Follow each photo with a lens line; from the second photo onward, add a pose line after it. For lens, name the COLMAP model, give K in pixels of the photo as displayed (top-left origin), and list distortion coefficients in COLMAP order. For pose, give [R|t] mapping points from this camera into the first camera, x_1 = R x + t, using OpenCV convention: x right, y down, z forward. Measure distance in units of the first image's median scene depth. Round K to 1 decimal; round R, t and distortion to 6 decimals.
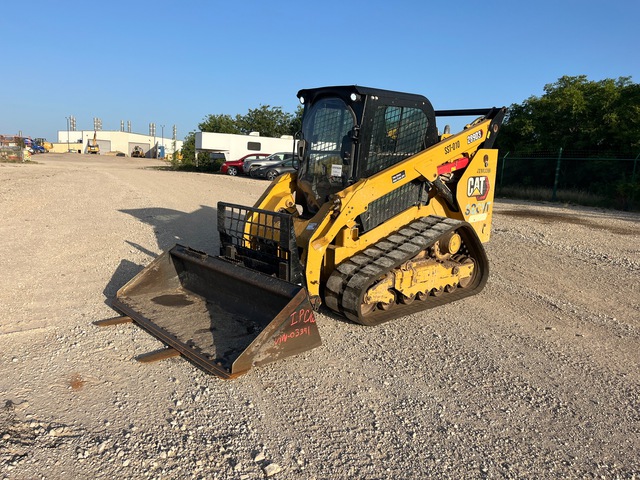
lens RADIAL K [[509.9, 0, 317.1], [0, 509.9, 238.3], [0, 0, 1]] dist [-0.015543, -0.002893]
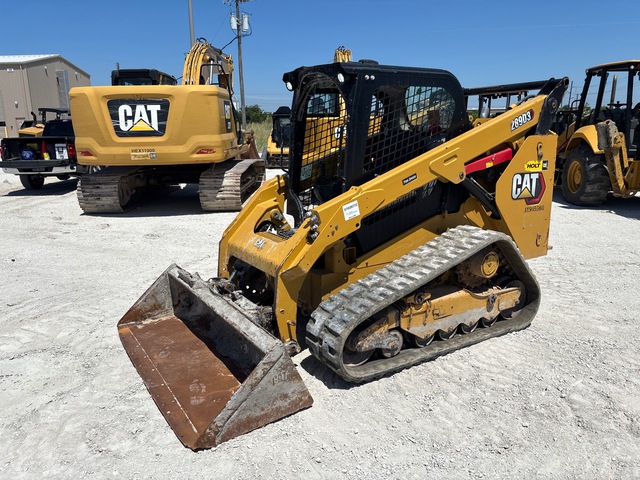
lens RADIAL K [[493.9, 0, 324.1], [0, 493.9, 236.8], [0, 0, 1]] dist [0.030811, -0.000843]
pose [[0.987630, -0.012948, -0.156268, 0.142653], [0.017935, 0.999373, 0.030543, -0.058092], [0.155775, -0.032968, 0.987242, 0.235096]]
